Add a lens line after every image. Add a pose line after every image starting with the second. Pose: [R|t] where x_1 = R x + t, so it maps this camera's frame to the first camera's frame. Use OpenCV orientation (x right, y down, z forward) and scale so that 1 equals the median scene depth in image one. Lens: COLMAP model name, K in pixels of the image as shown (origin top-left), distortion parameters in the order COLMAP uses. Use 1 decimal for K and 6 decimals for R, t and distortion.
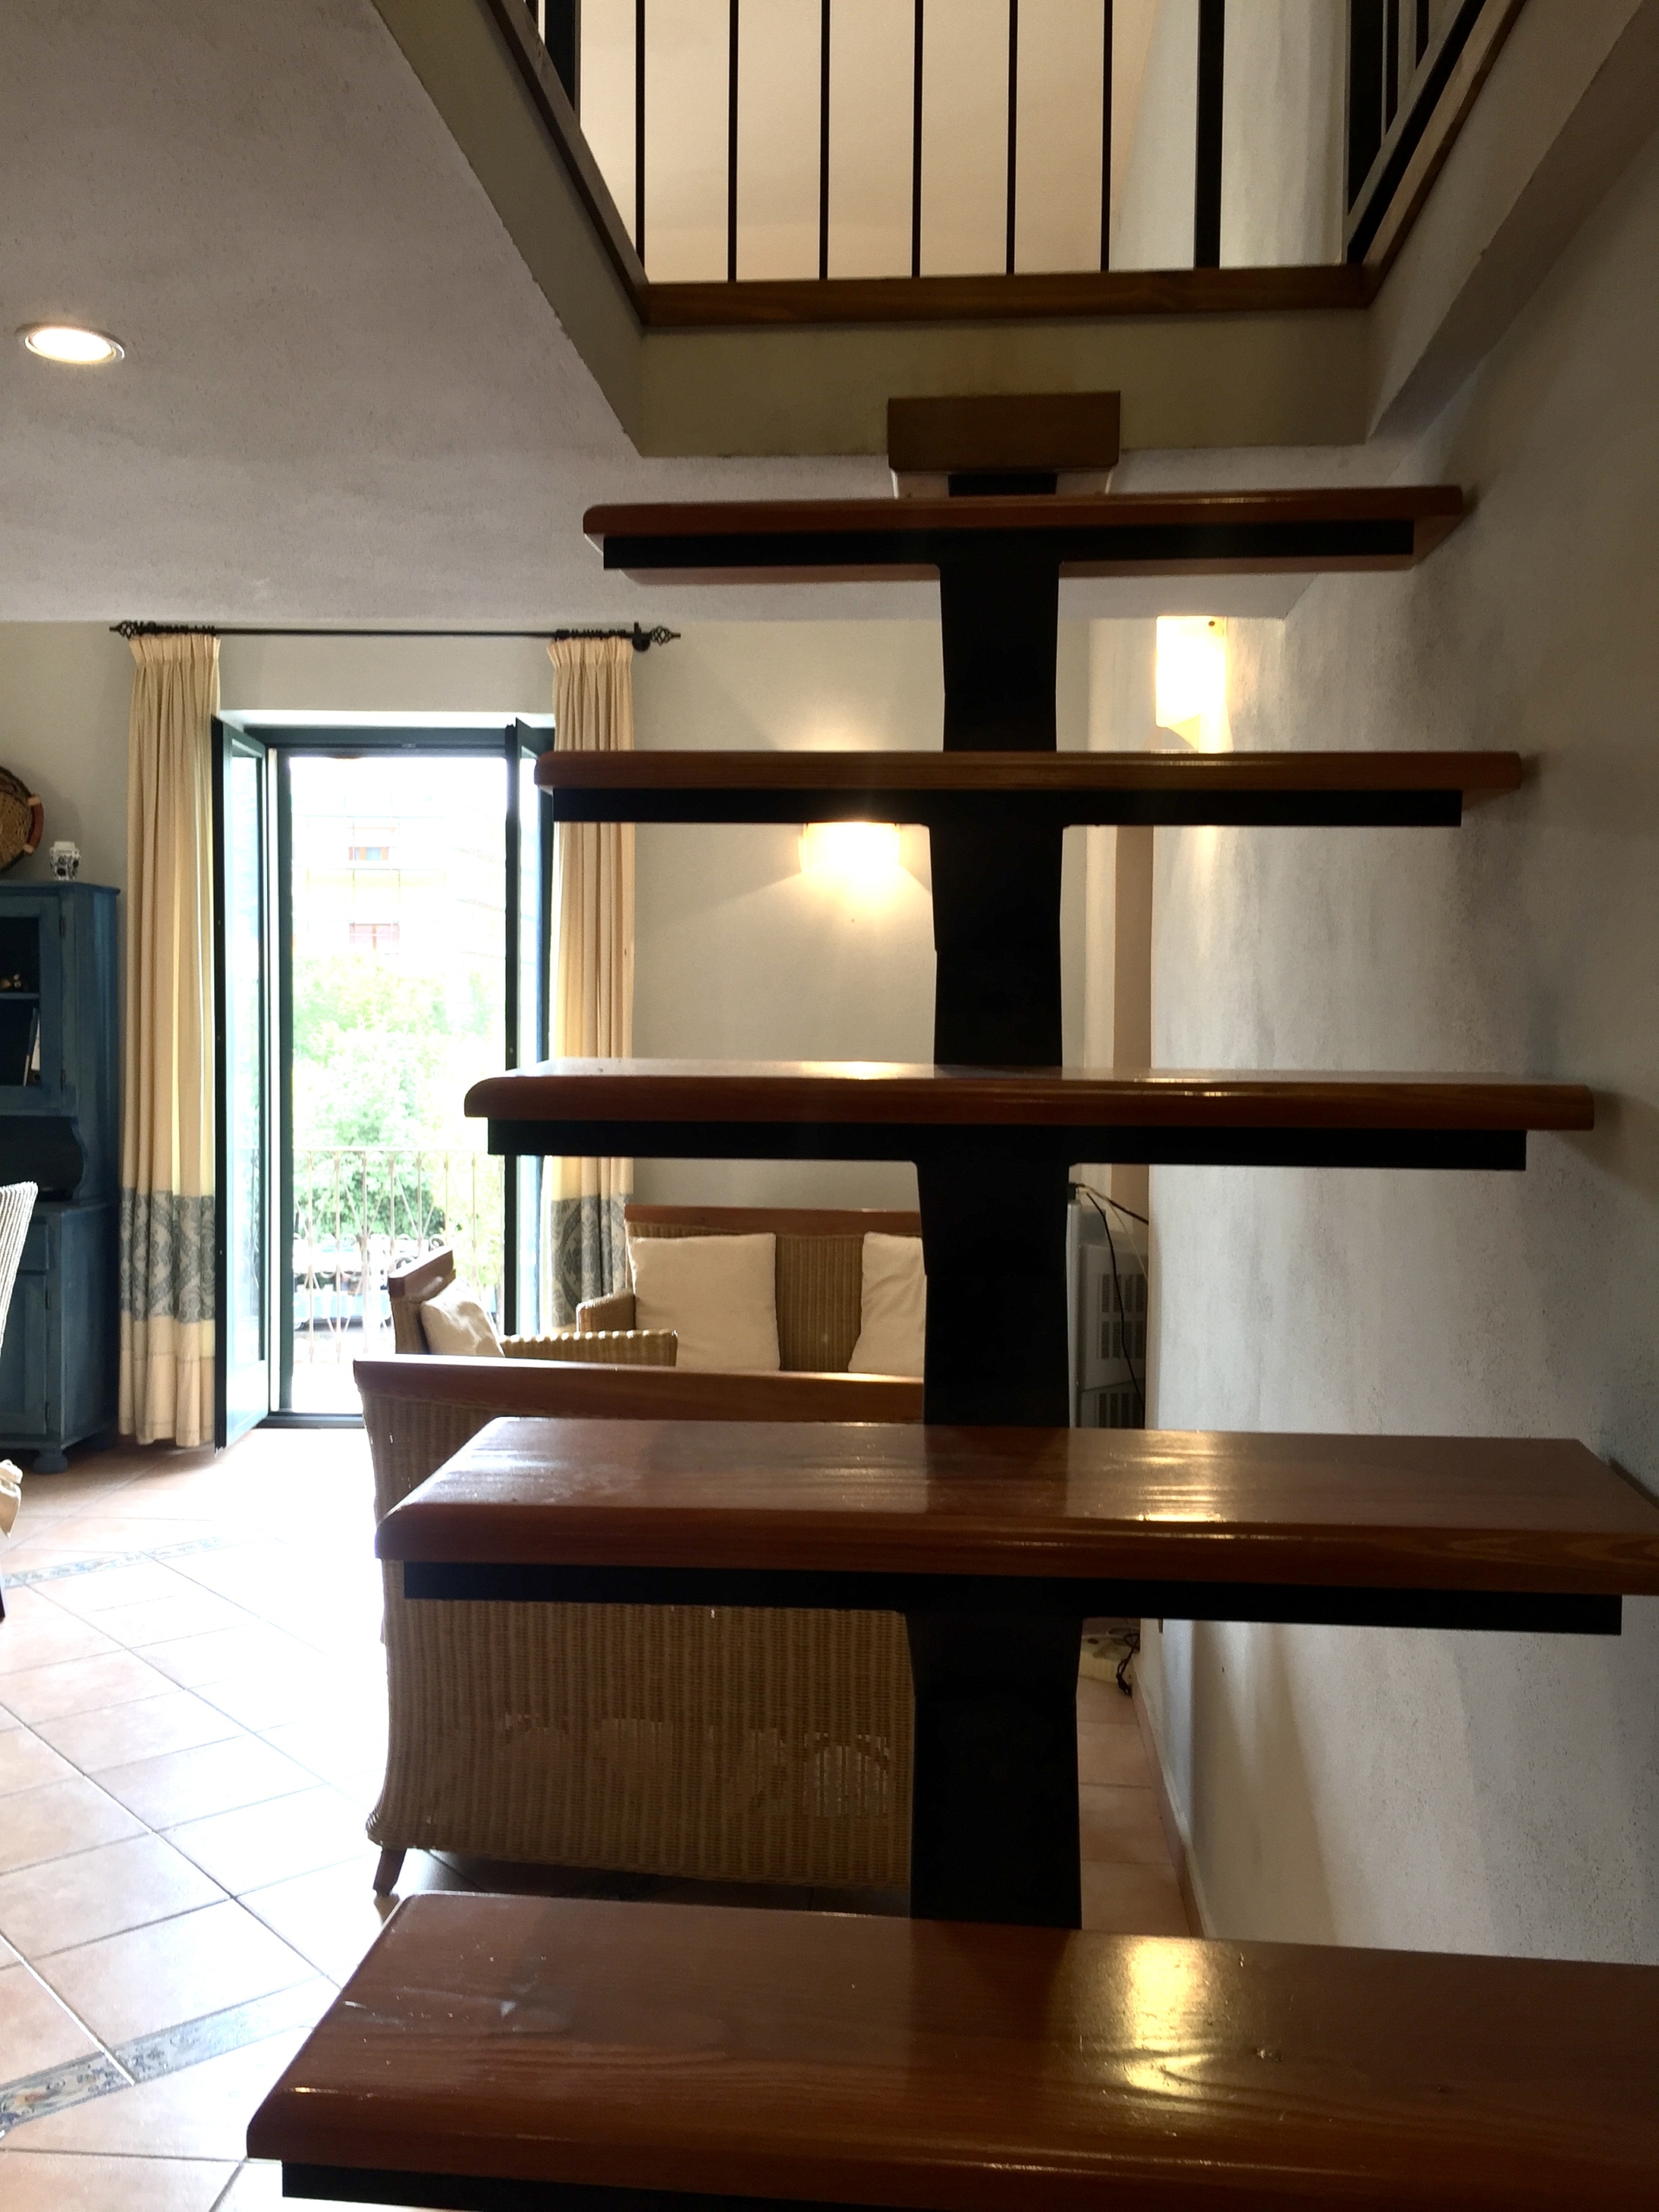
lens RADIAL K [[1908.3, 0, 830.8], [0, 1908.3, 1117.9], [0, 0, 1]] dist [0.090766, -0.124905]
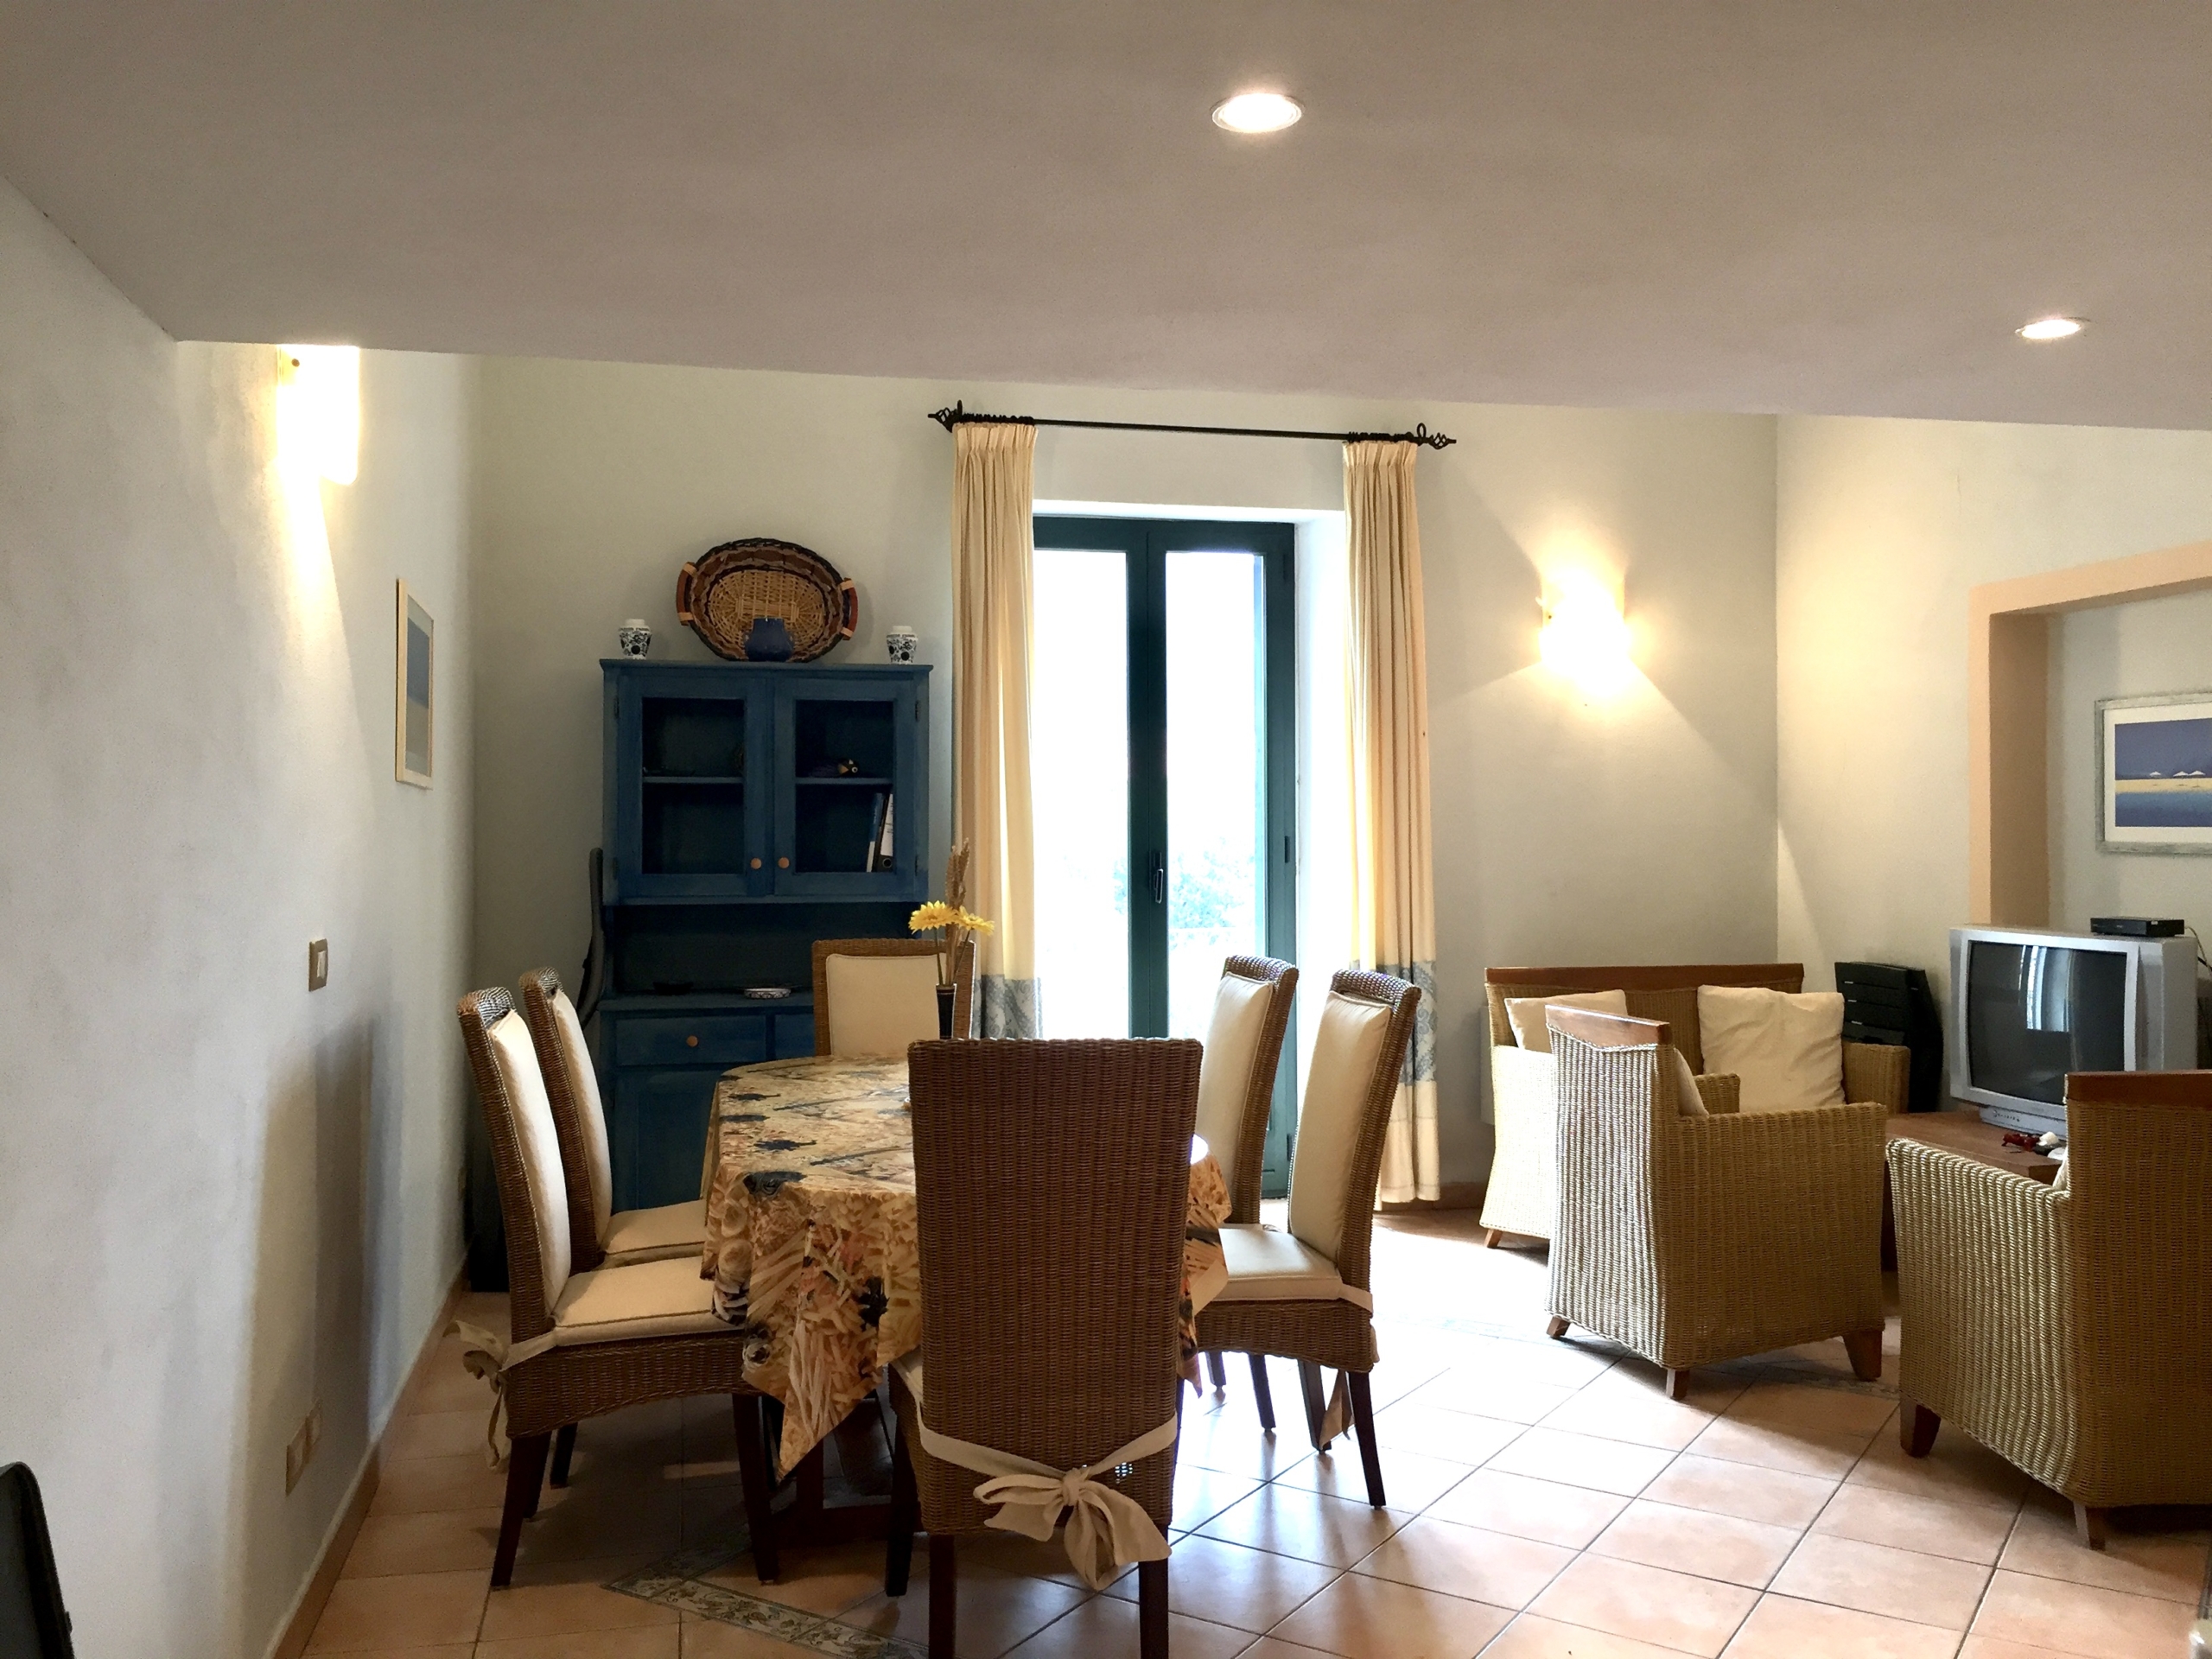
lens RADIAL K [[1899.9, 0, 1113.9], [0, 1899.9, 834.8], [0, 0, 1]] dist [0.087394, -0.110814]
pose [[0.959463, -0.017593, 0.281286, -0.570670], [0.029803, 0.998787, -0.039187, 0.006194], [-0.280256, 0.045981, 0.958823, 0.033463]]
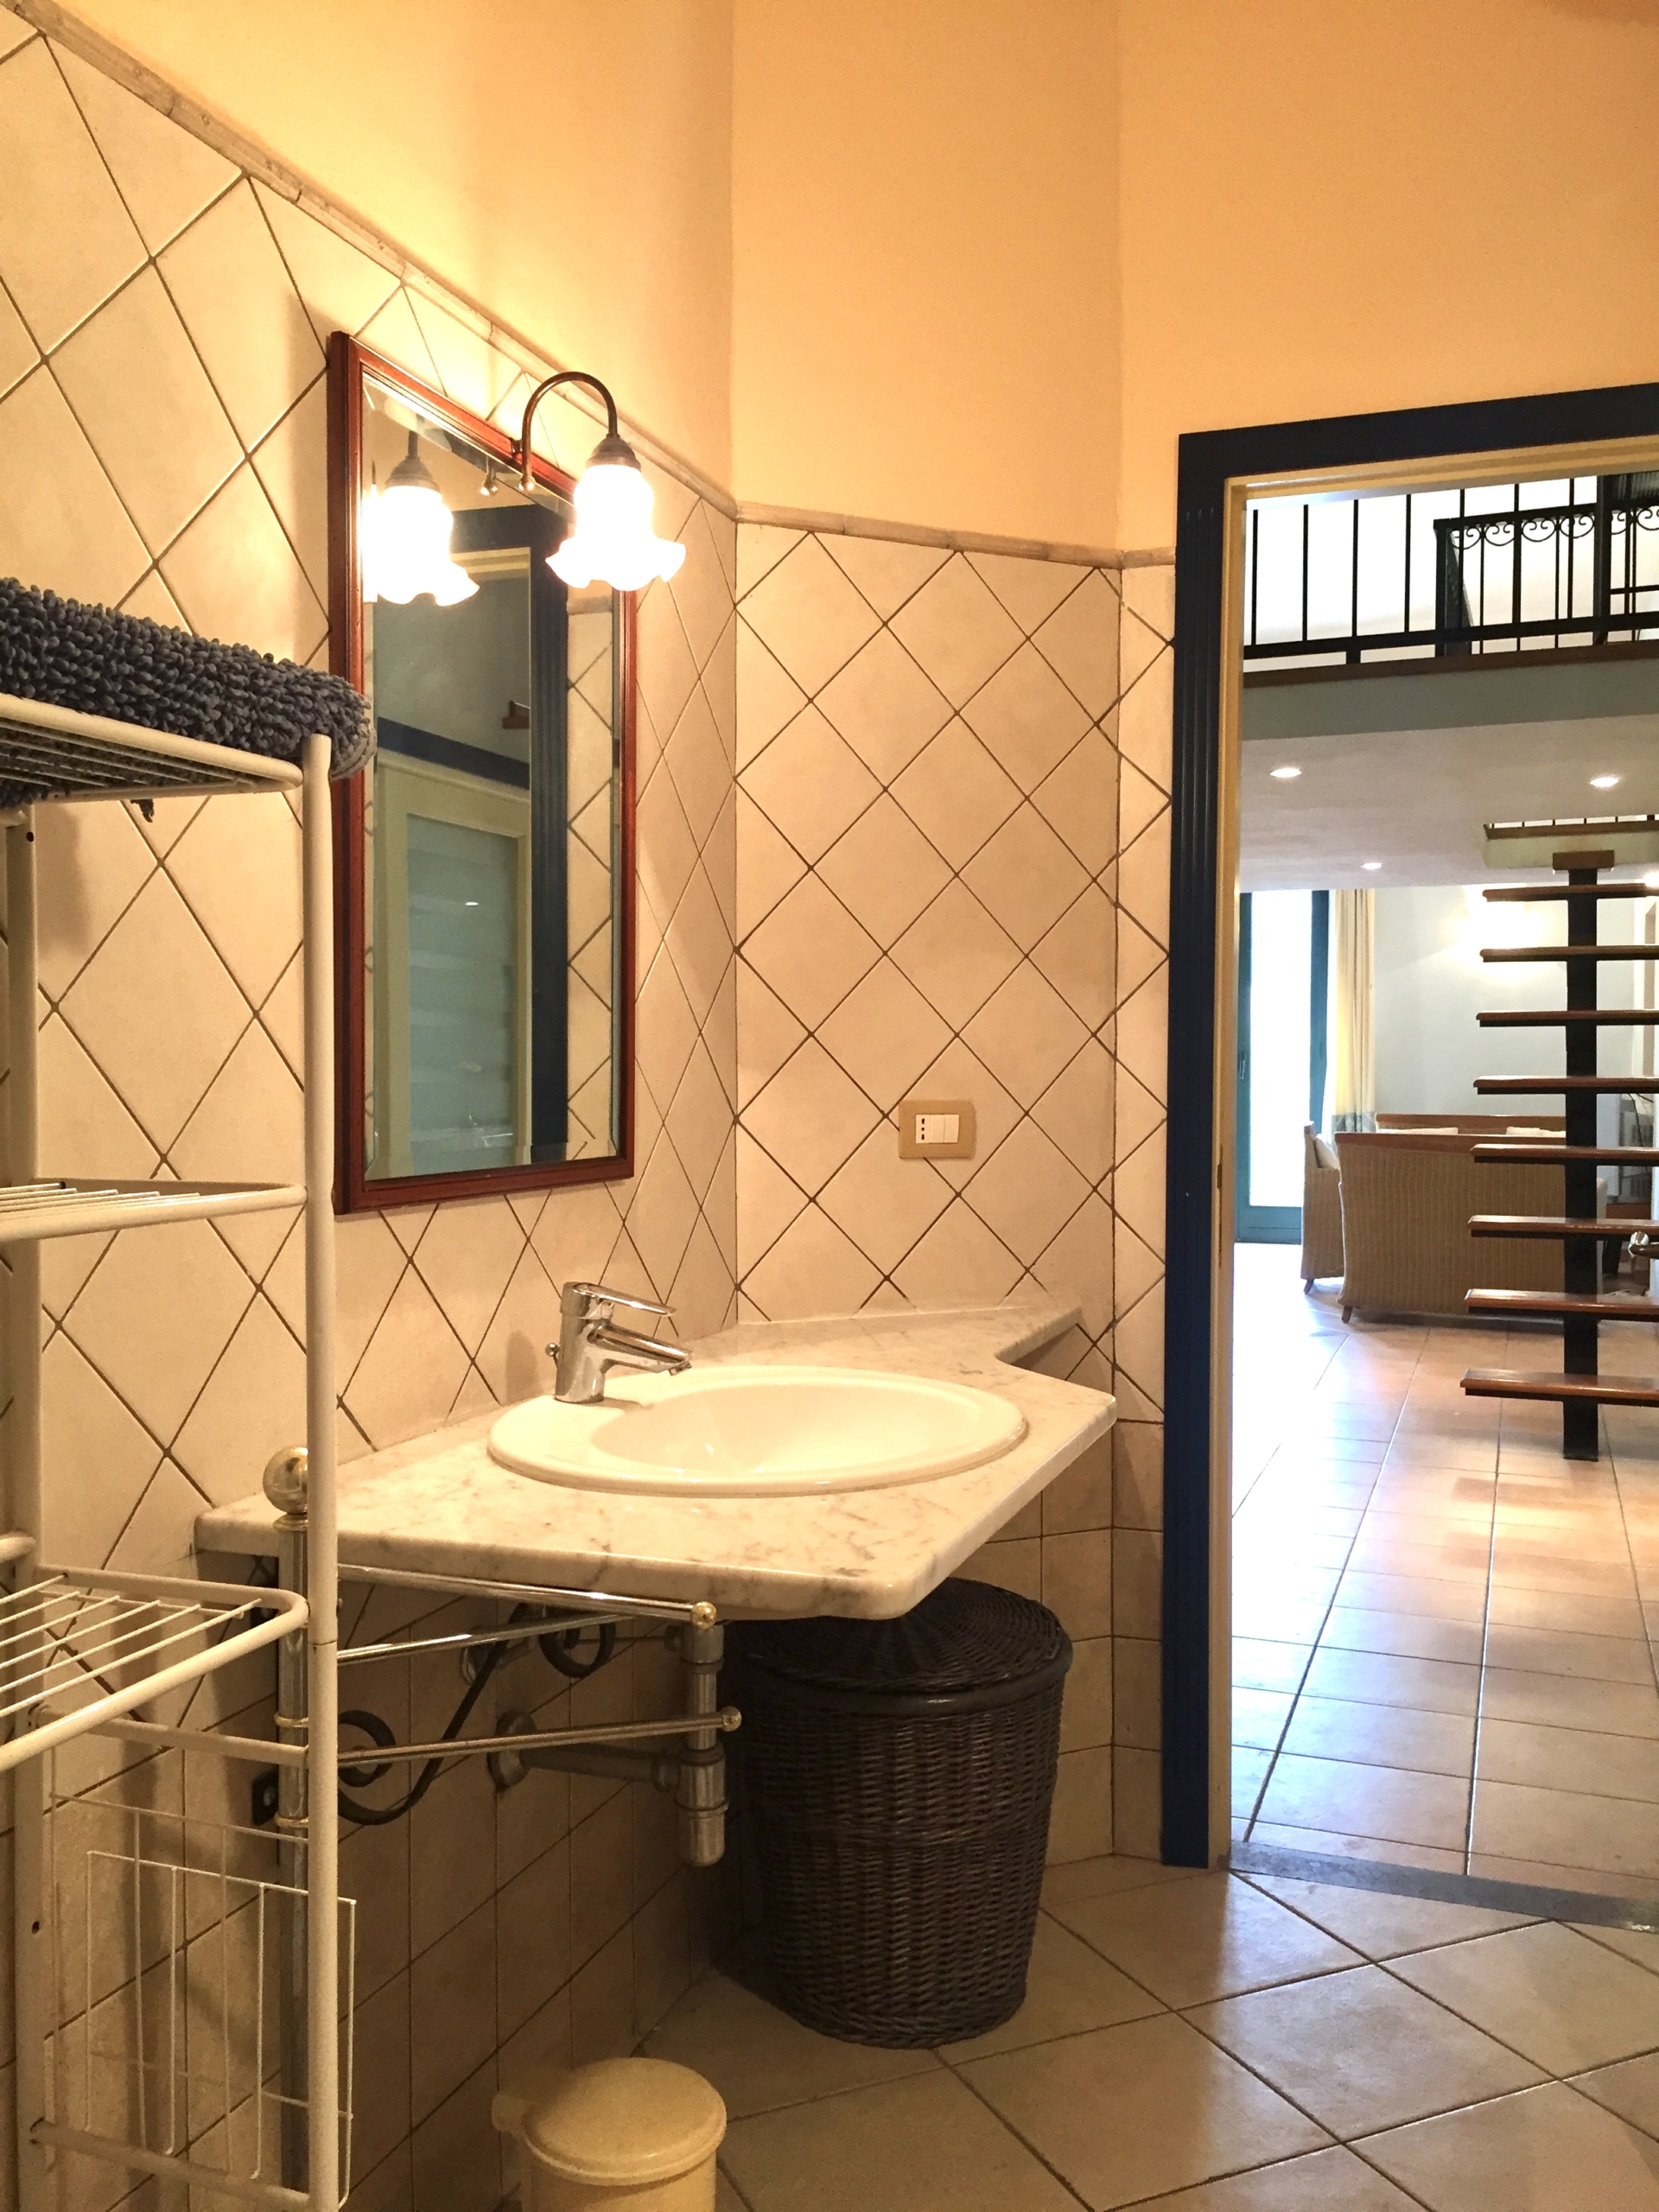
lens RADIAL K [[1899.9, 0, 829.5], [0, 1899.9, 1106.0], [0, 0, 1]] dist [0.087394, -0.110814]
pose [[0.958825, 0.005660, -0.283940, -0.083367], [-0.011960, 0.999719, -0.020460, 0.079913], [0.283745, 0.023013, 0.958624, -0.986915]]
